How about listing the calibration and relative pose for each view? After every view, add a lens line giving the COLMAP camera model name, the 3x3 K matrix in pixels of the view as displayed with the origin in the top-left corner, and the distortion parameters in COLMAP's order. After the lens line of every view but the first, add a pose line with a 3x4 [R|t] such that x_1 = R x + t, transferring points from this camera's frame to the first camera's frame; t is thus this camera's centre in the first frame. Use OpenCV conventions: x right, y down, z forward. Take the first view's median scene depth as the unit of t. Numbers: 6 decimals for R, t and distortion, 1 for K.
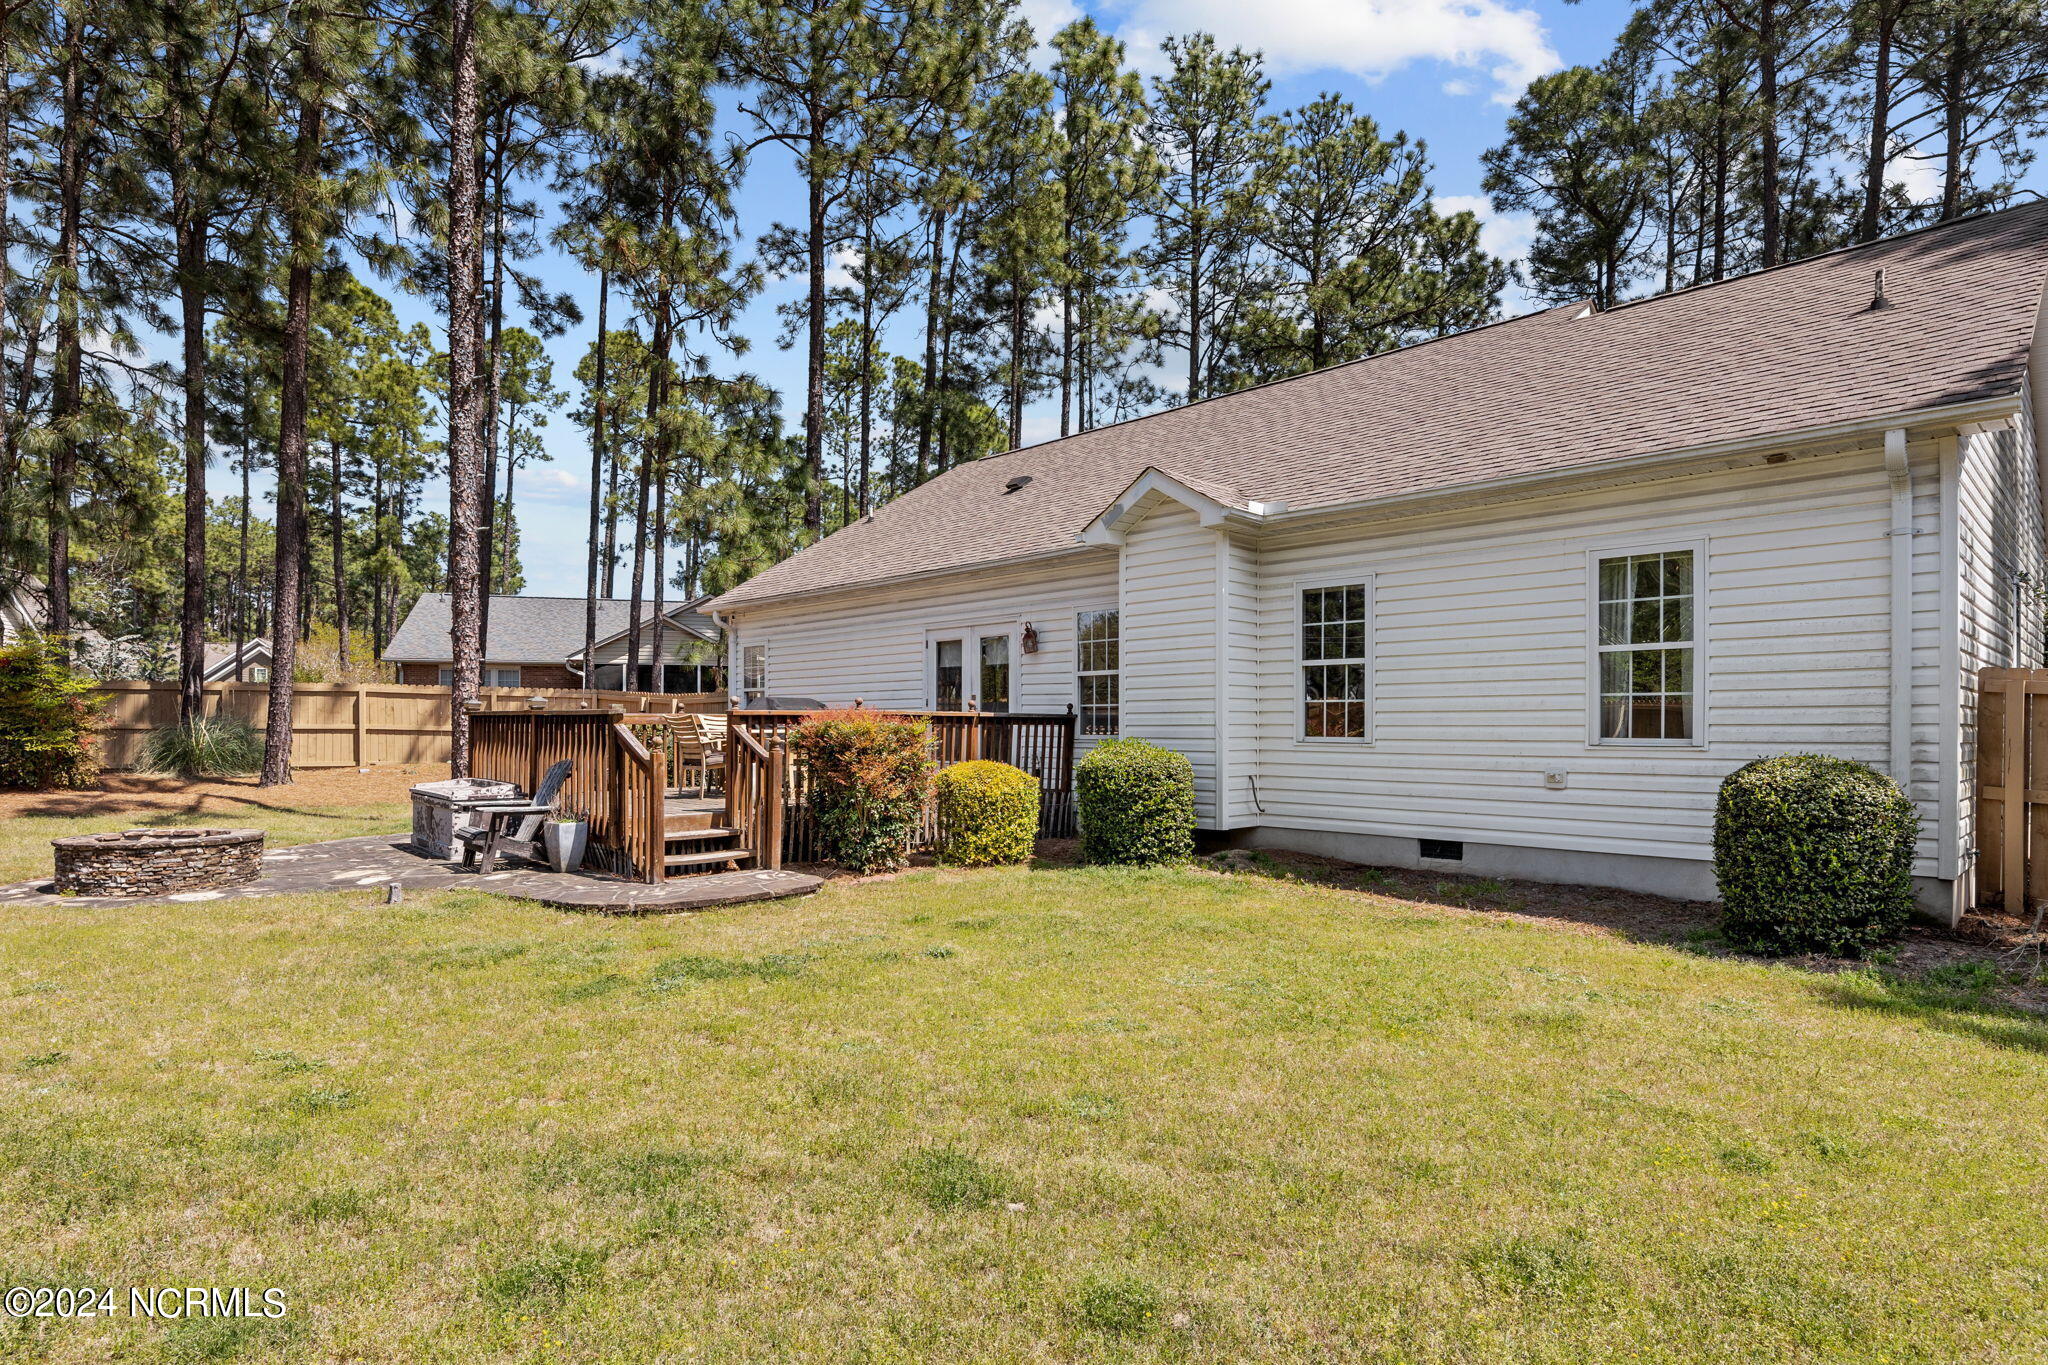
lens RADIAL K [[1354.2, 0, 1084.1], [0, 1354.2, 717.6], [0, 0, 1]] dist [-0.007029, 0.003618]
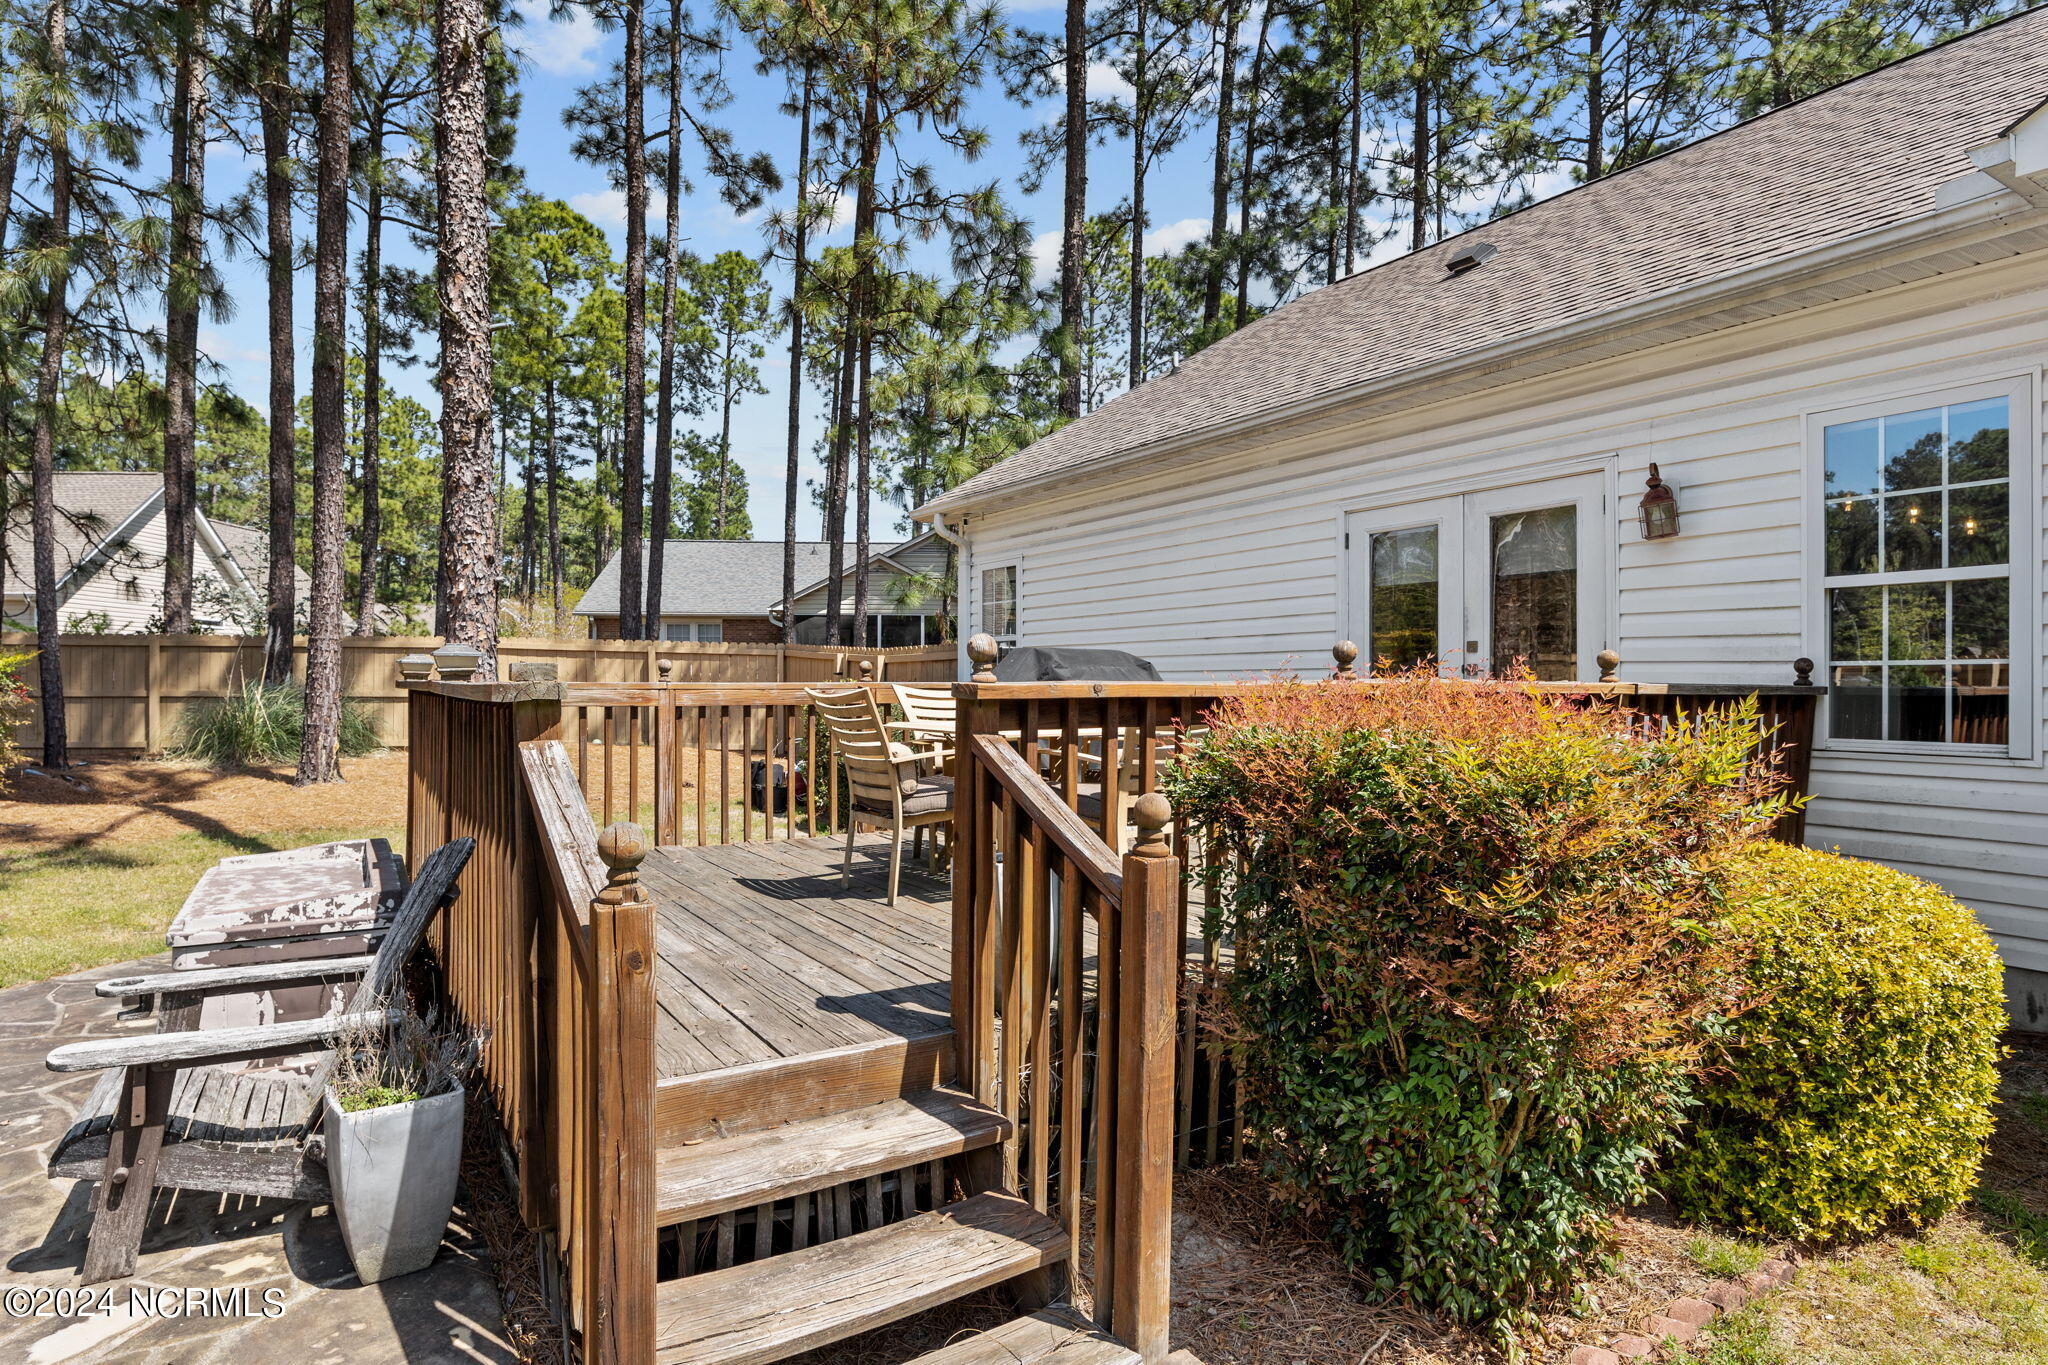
lens RADIAL K [[1178.9, 0, 1025.9], [0, 1178.9, 680.4], [0, 0, 1]] dist [-0.000559, 0.000111]
pose [[0.980085, -0.000368, -0.198580, -0.094915], [0.001309, 0.999989, 0.004607, -0.003348], [0.198576, -0.004776, 0.980074, 0.360593]]
